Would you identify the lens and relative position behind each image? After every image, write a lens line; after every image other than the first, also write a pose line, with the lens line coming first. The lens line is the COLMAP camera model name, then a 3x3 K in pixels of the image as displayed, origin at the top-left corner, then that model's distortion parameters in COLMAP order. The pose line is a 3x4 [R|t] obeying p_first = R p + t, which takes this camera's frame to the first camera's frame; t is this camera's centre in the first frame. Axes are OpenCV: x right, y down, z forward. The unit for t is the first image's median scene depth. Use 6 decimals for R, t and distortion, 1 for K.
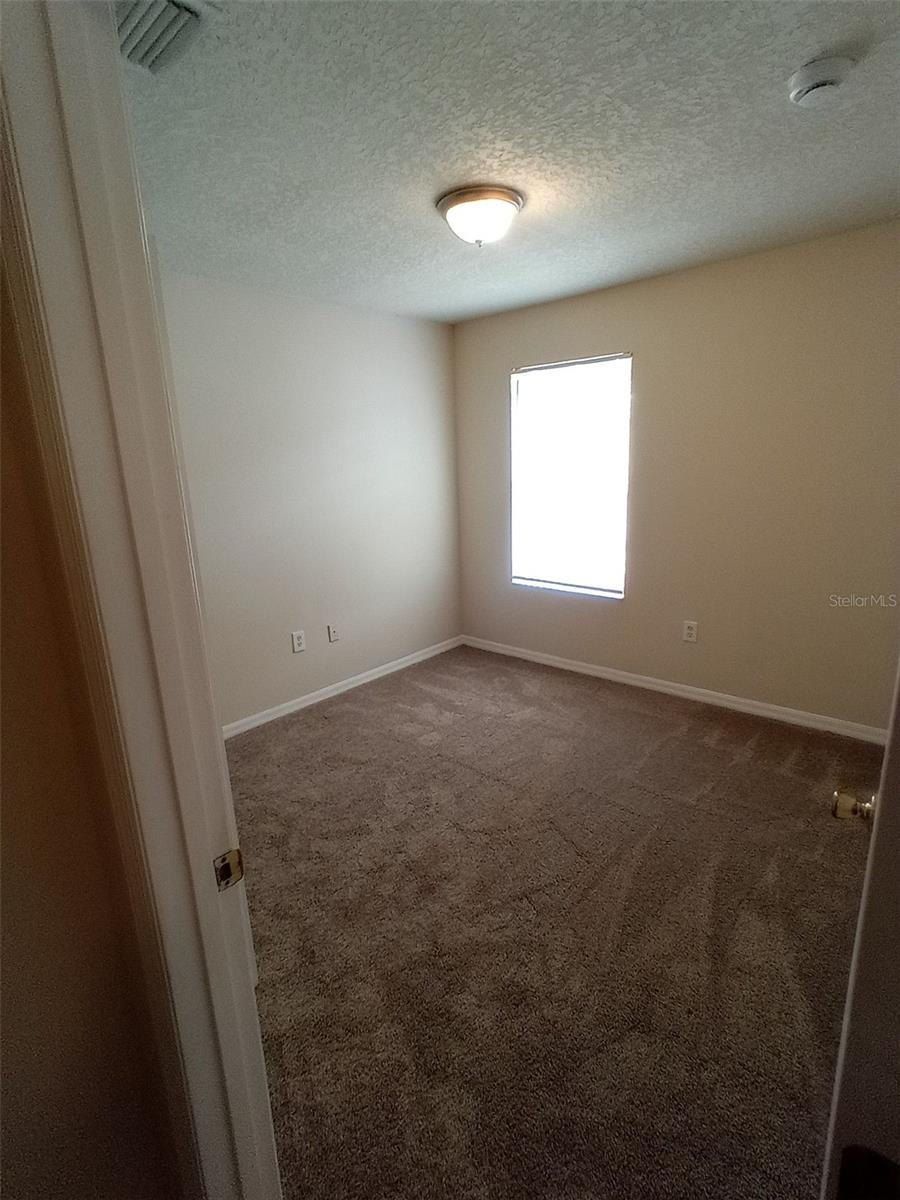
lens RADIAL K [[582.0, 0, 452.0], [0, 582.0, 599.3], [0, 0, 1]] dist [-0.003017, 0.005412]
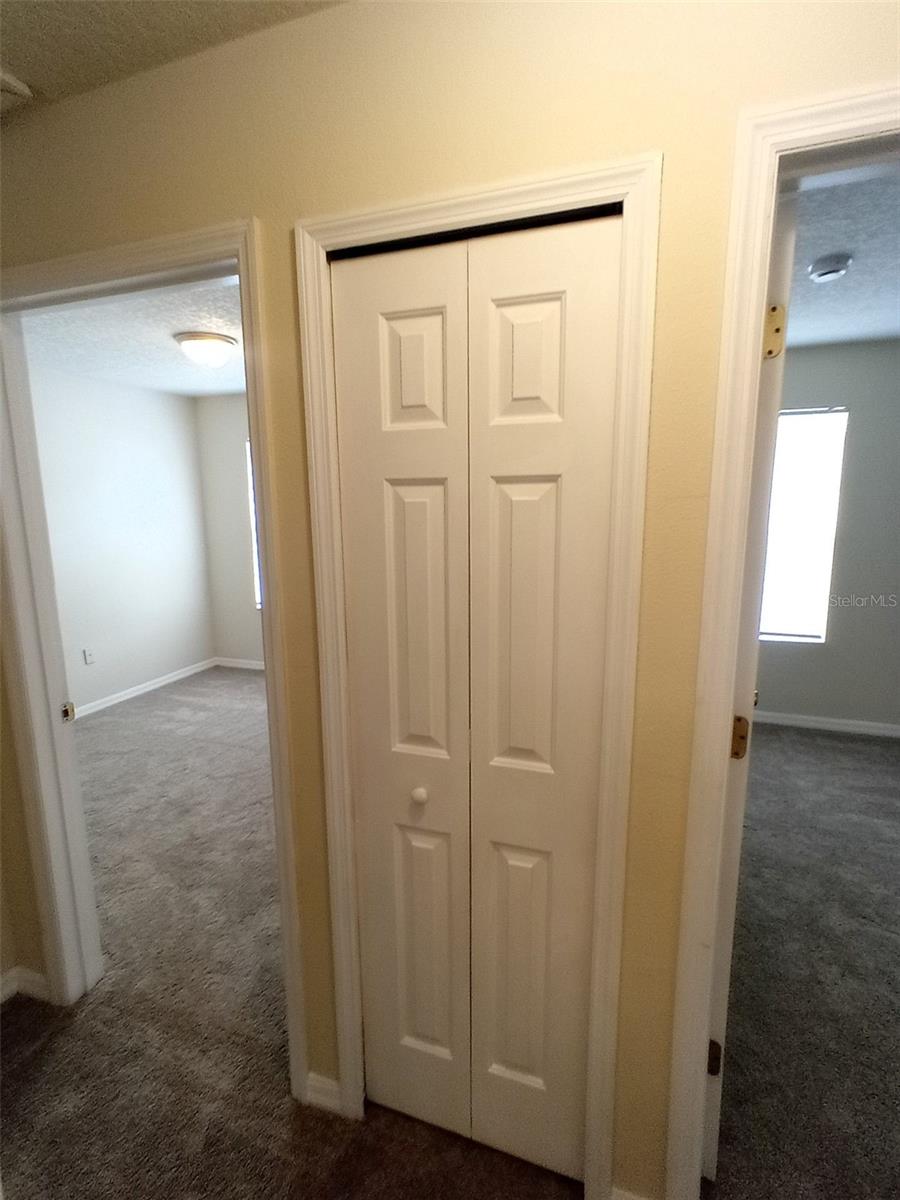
lens RADIAL K [[582.0, 0, 447.4], [0, 582.0, 599.1], [0, 0, 1]] dist [-0.003017, 0.005412]
pose [[0.925969, -0.039044, 0.375576, 0.027664], [0.067548, 0.995723, -0.063024, 0.094706], [-0.371509, 0.083728, 0.924646, -0.440606]]
